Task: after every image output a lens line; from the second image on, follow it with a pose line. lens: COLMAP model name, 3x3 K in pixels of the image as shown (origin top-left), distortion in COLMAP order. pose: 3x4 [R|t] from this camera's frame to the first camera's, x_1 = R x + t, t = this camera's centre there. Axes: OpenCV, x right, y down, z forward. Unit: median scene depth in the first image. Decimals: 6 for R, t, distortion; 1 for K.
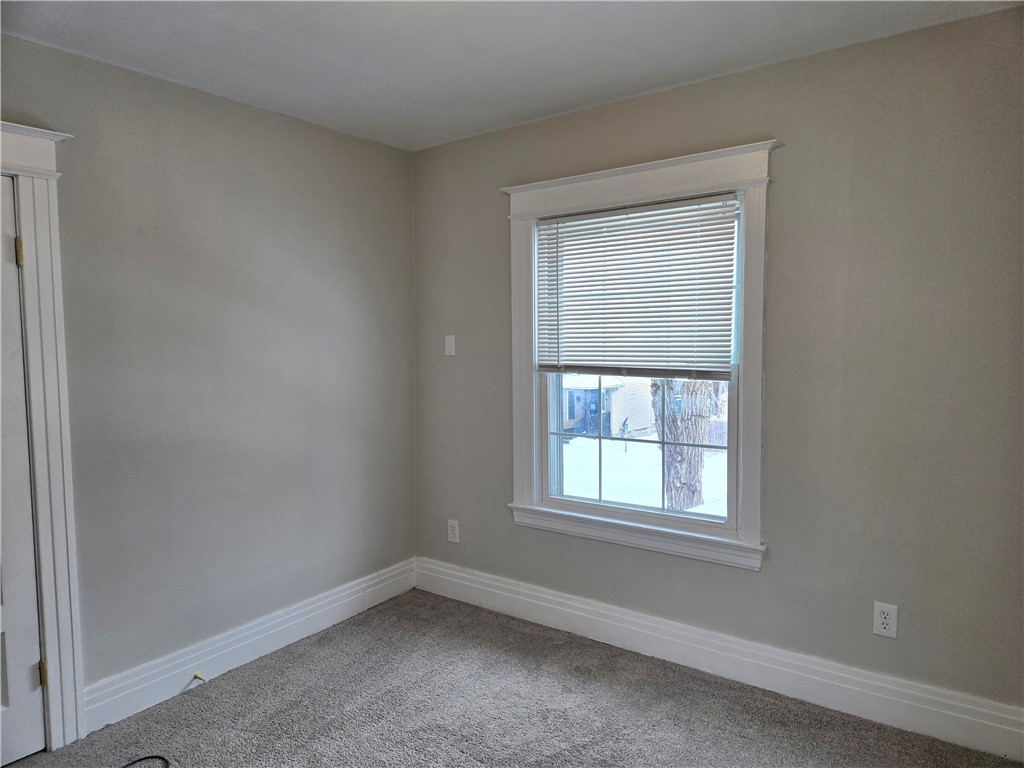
lens RADIAL K [[691.2, 0, 505.7], [0, 691.2, 386.5], [0, 0, 1]] dist [0.082390, -0.079315]
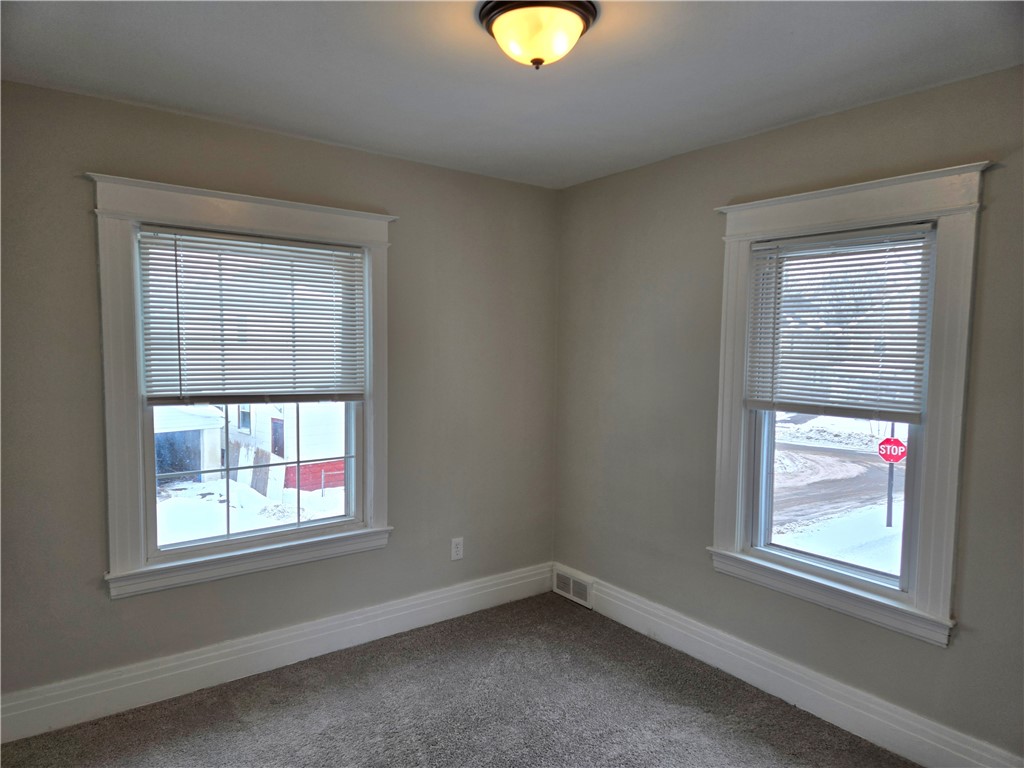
lens RADIAL K [[676.3, 0, 508.5], [0, 676.3, 393.4], [0, 0, 1]] dist [0.077599, -0.074884]
pose [[0.276191, -0.056285, 0.959453, -0.678406], [0.046594, 0.997894, 0.045127, -0.057156], [-0.959973, 0.032241, 0.278232, 0.378467]]
